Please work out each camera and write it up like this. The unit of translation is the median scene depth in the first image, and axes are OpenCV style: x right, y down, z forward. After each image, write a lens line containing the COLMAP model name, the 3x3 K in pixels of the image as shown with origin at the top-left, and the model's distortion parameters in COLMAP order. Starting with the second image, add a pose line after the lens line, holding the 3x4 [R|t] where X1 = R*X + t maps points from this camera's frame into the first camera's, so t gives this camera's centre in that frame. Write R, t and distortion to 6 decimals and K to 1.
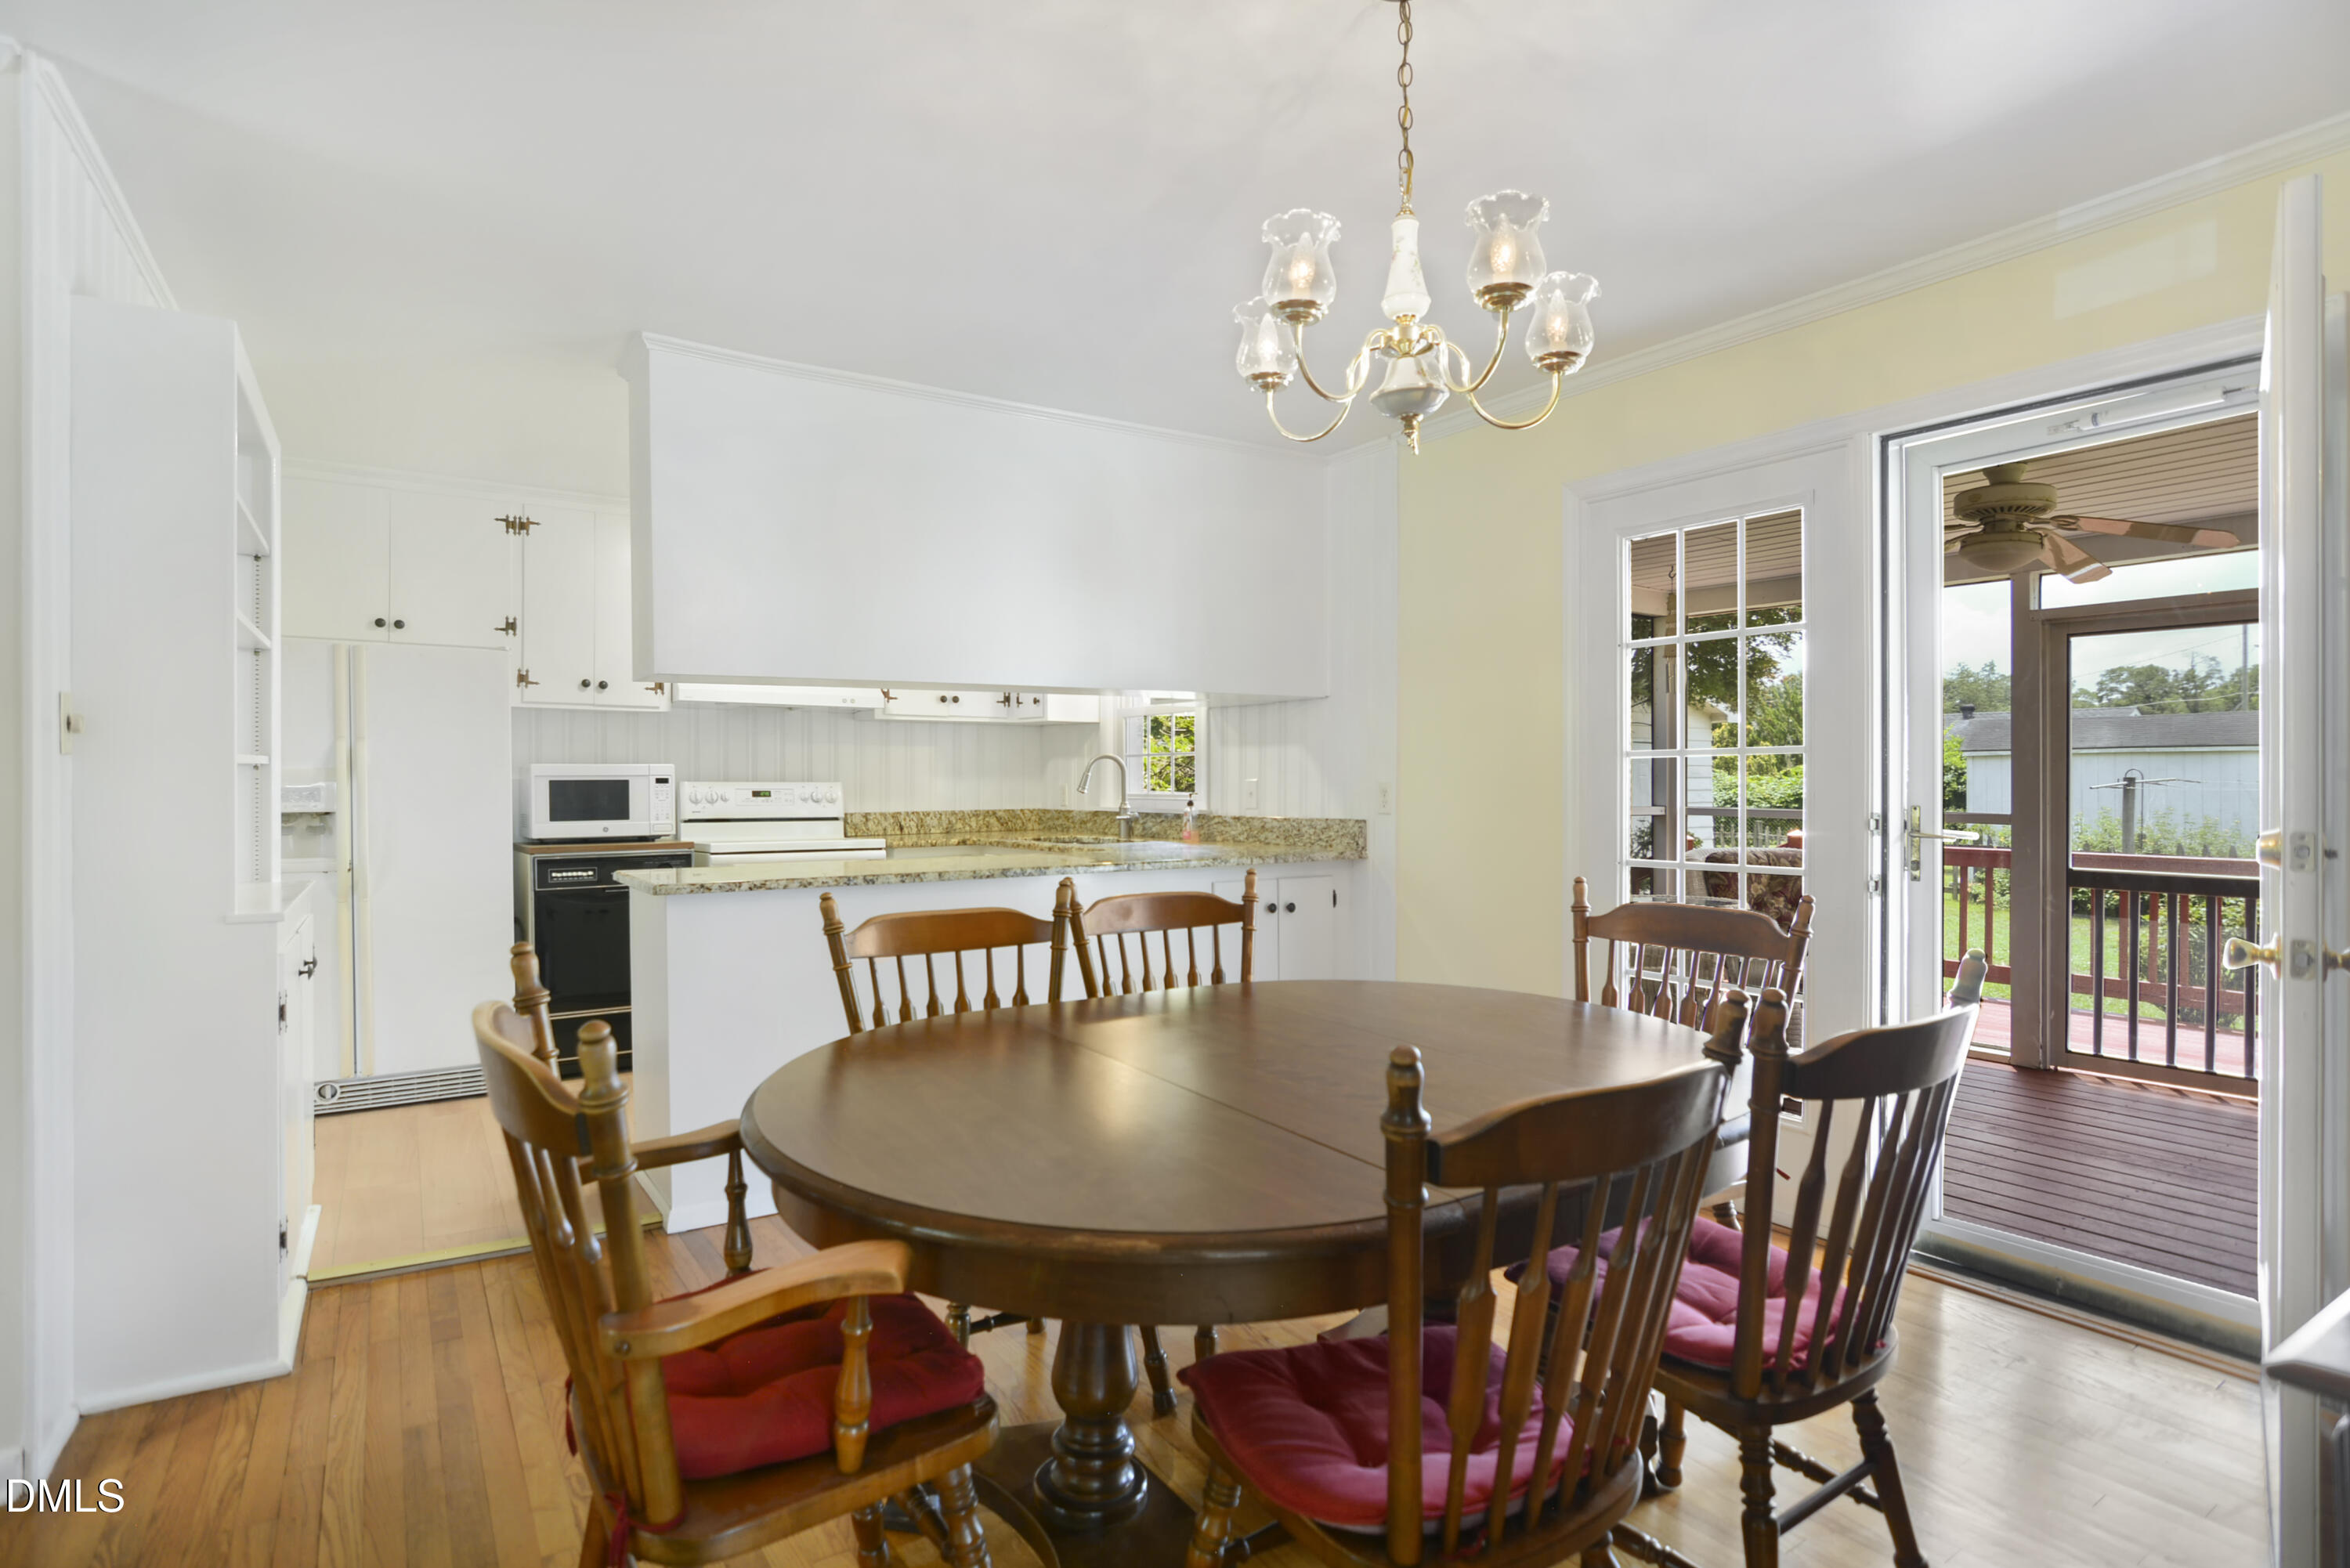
lens RADIAL K [[1166.0, 0, 1163.8], [0, 1166.0, 784.4], [0, 0, 1]] dist [-0.006484, 0.001111]
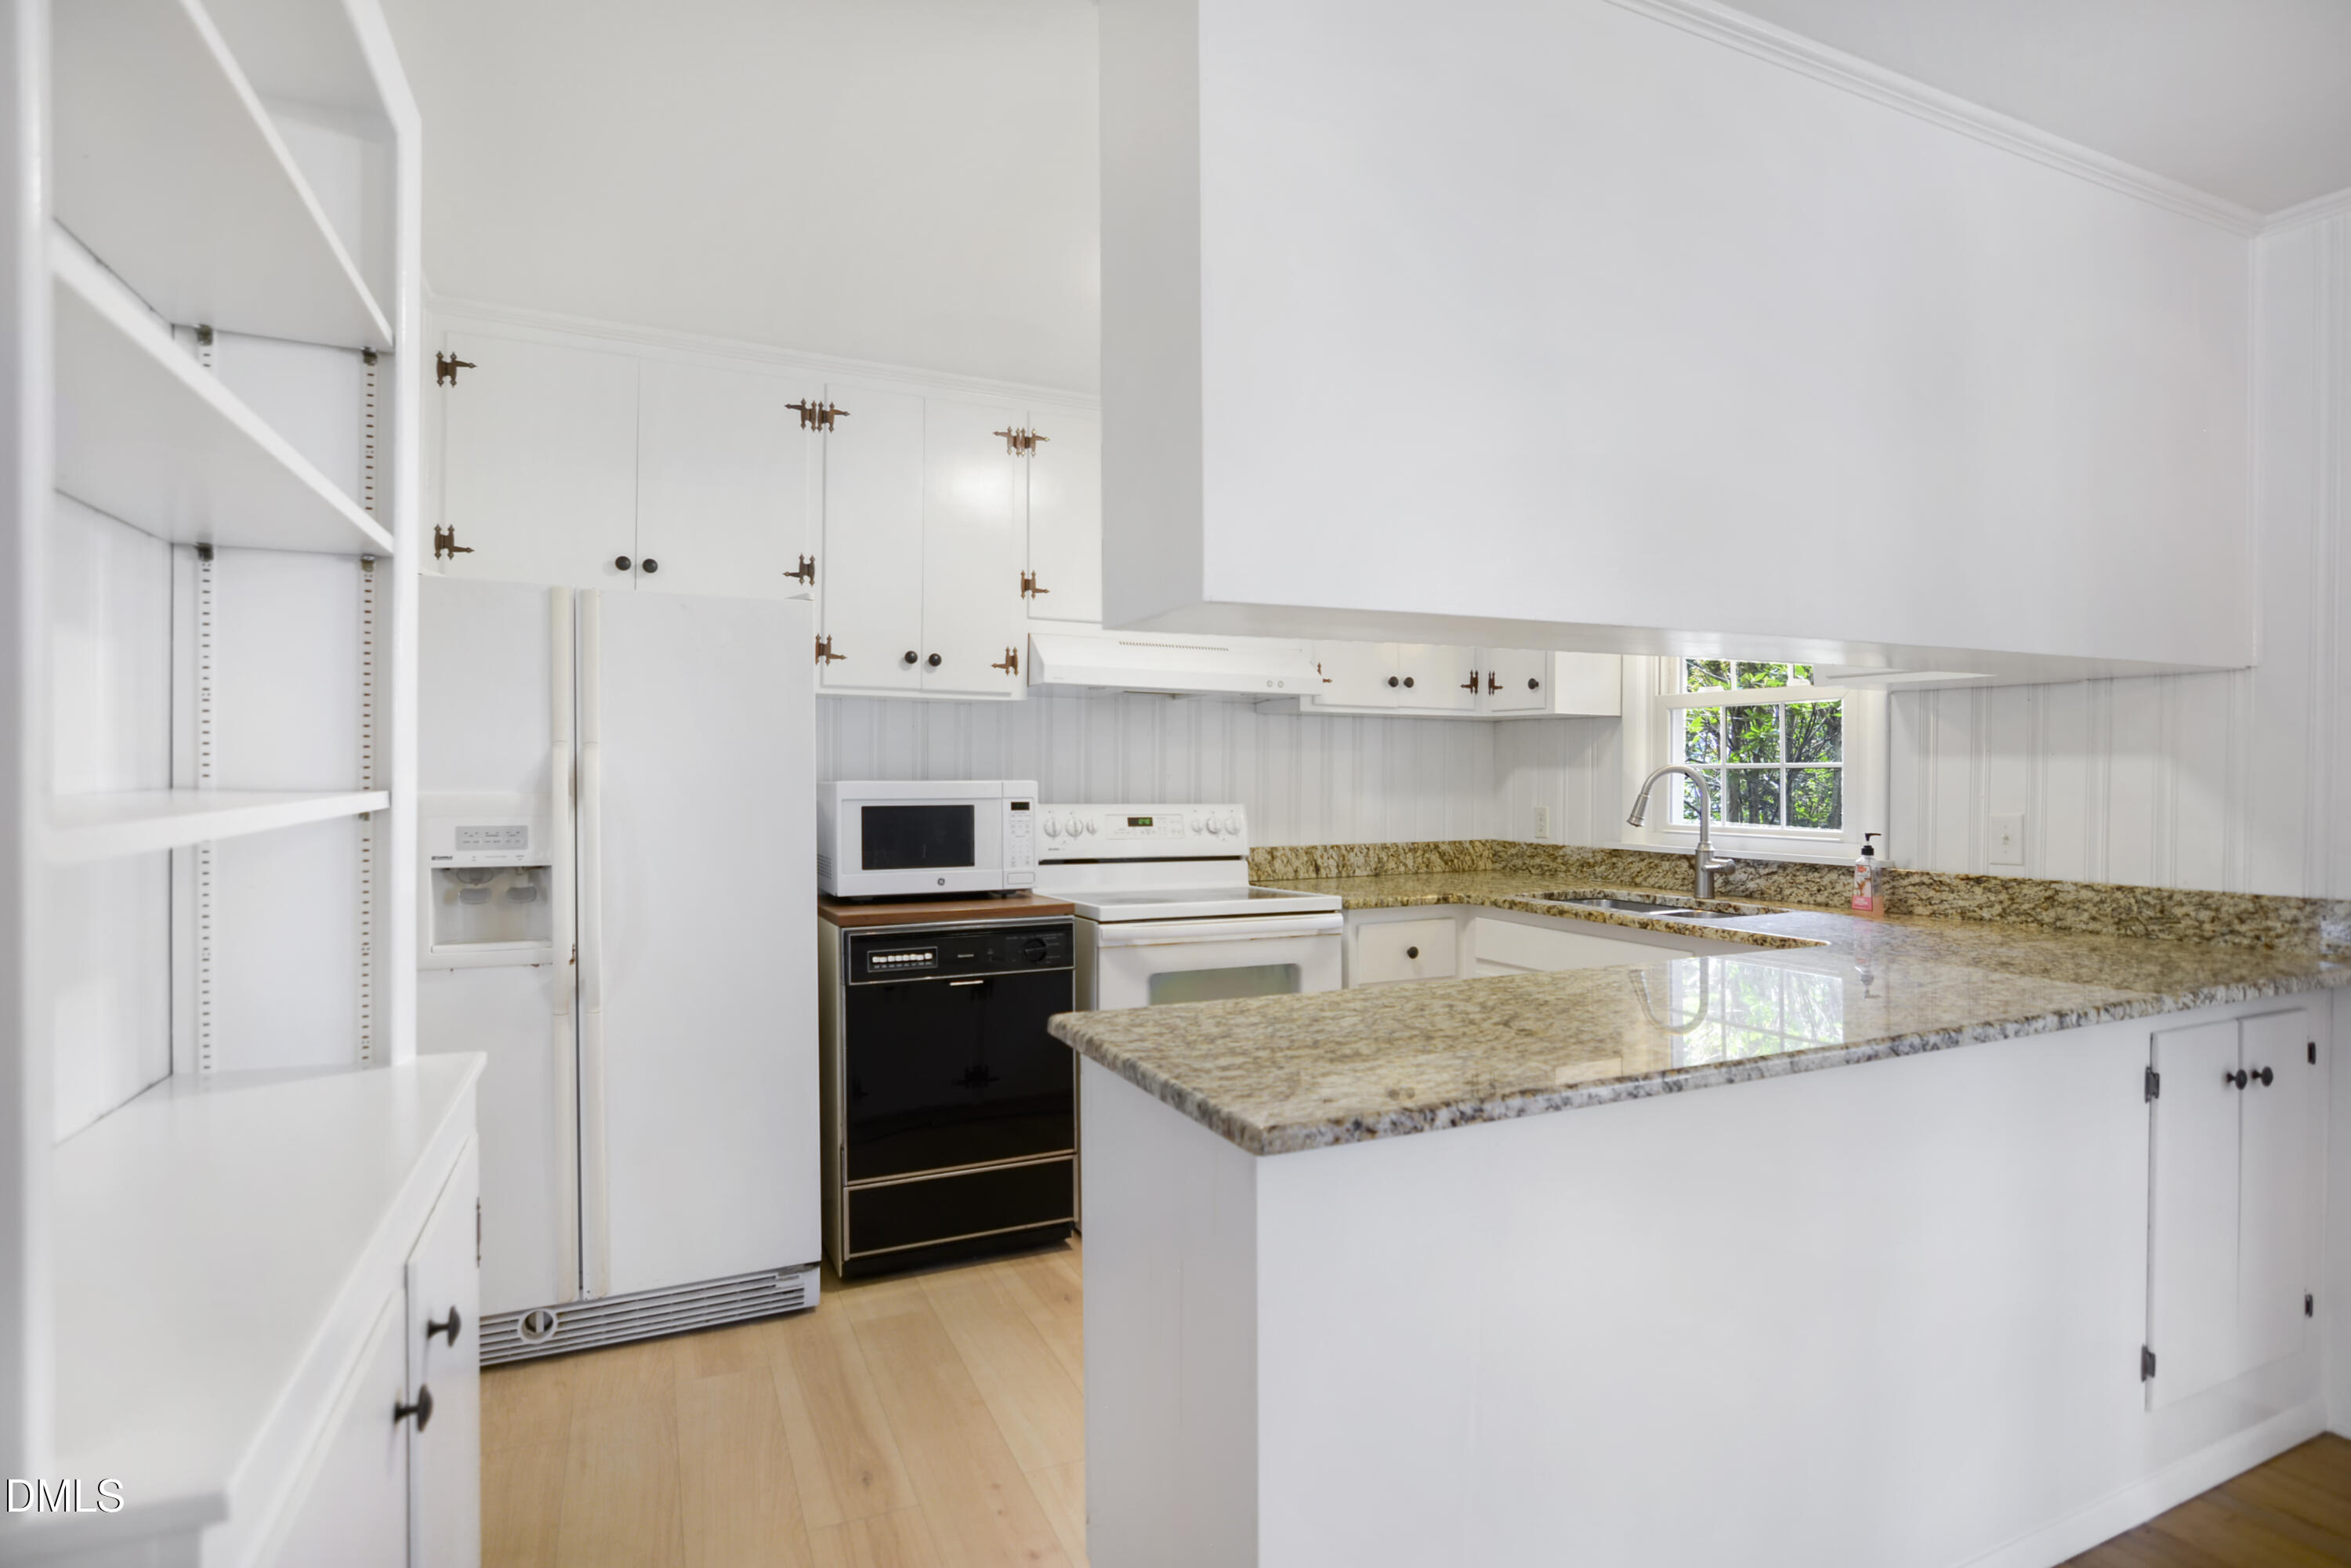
lens RADIAL K [[1166.6, 0, 1187.0], [0, 1166.6, 777.9], [0, 0, 1]] dist [-0.006484, 0.001111]
pose [[0.989484, 0.005211, -0.144550, -0.243925], [-0.005328, 0.999986, -0.000421, -0.019205], [0.144546, 0.001187, 0.989497, 0.366970]]
